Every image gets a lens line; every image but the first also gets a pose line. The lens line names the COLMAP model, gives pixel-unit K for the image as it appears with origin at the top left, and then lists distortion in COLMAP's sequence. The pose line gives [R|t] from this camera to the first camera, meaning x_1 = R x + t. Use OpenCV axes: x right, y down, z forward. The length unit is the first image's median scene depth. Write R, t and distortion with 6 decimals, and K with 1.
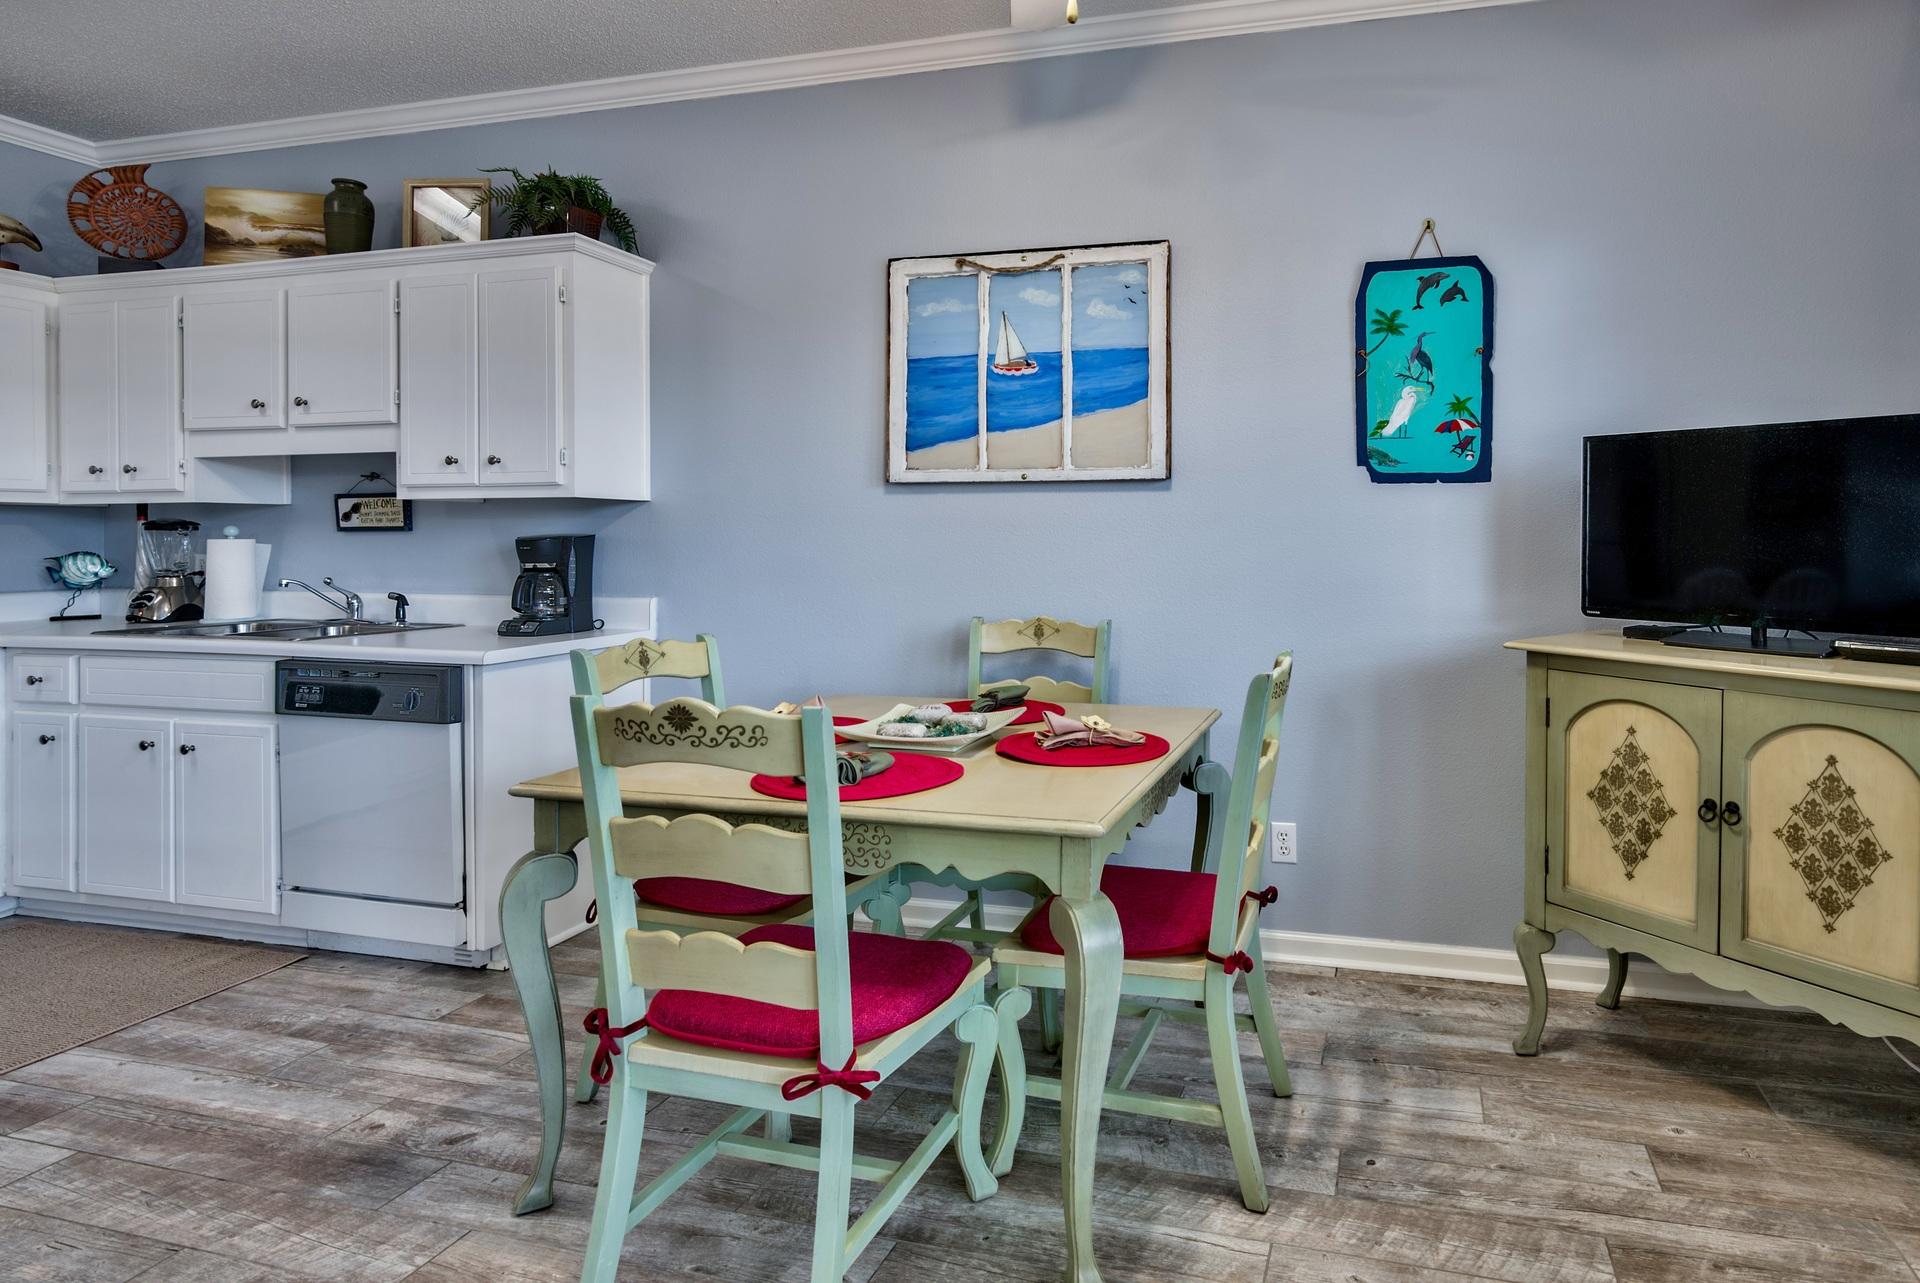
lens RADIAL K [[987.4, 0, 1182.1], [0, 987.4, 542.6], [0, 0, 1]] dist [-0.004338, -0.003310]
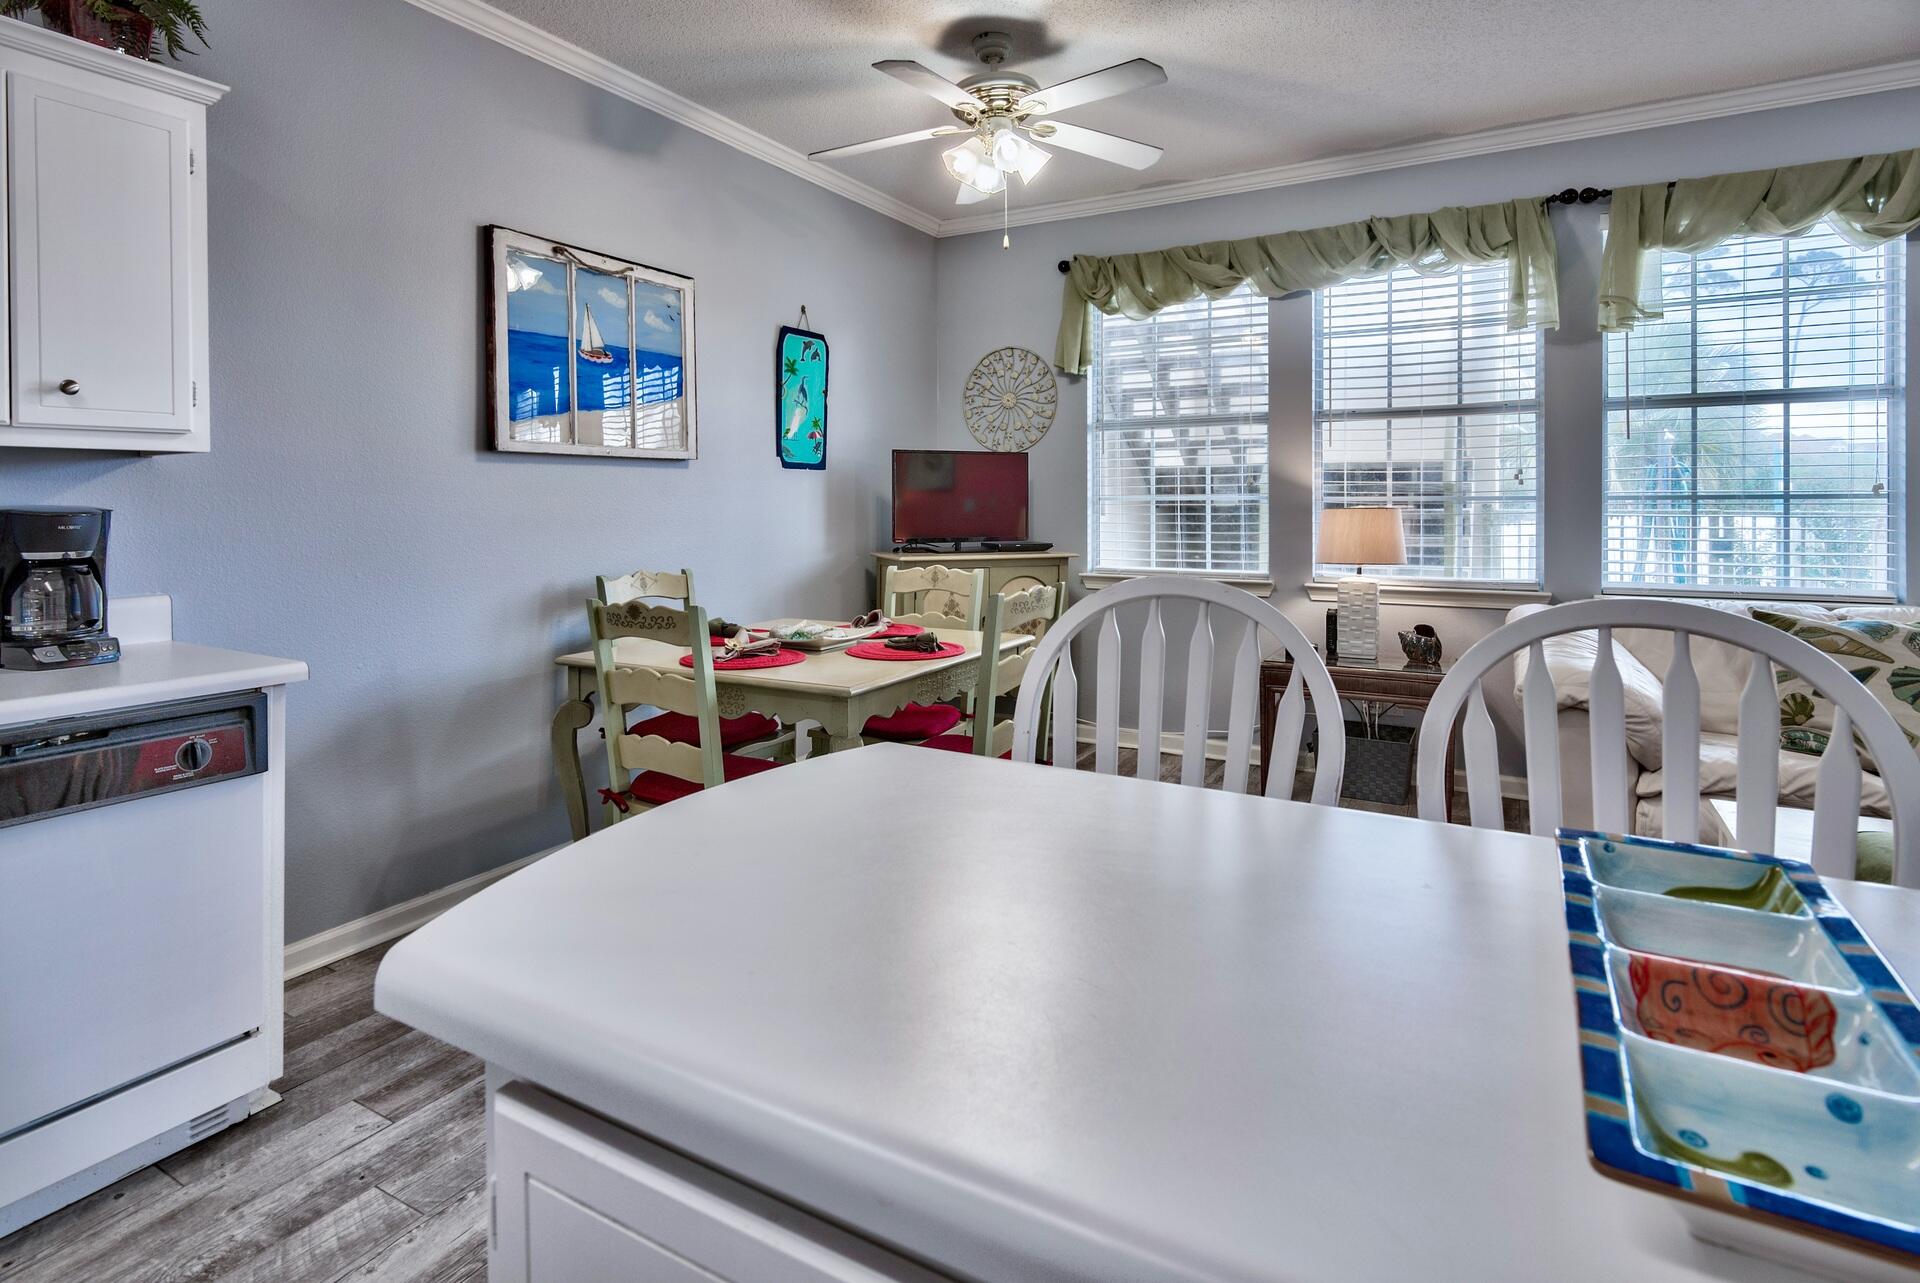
lens RADIAL K [[946.2, 0, 1015.2], [0, 946.2, 498.9], [0, 0, 1]] dist [0.000689, -0.000303]
pose [[0.265418, 0.000267, 0.964133, -1.056928], [0.011556, 0.999927, -0.003458, -0.003290], [-0.964064, 0.012059, 0.265395, 0.243275]]
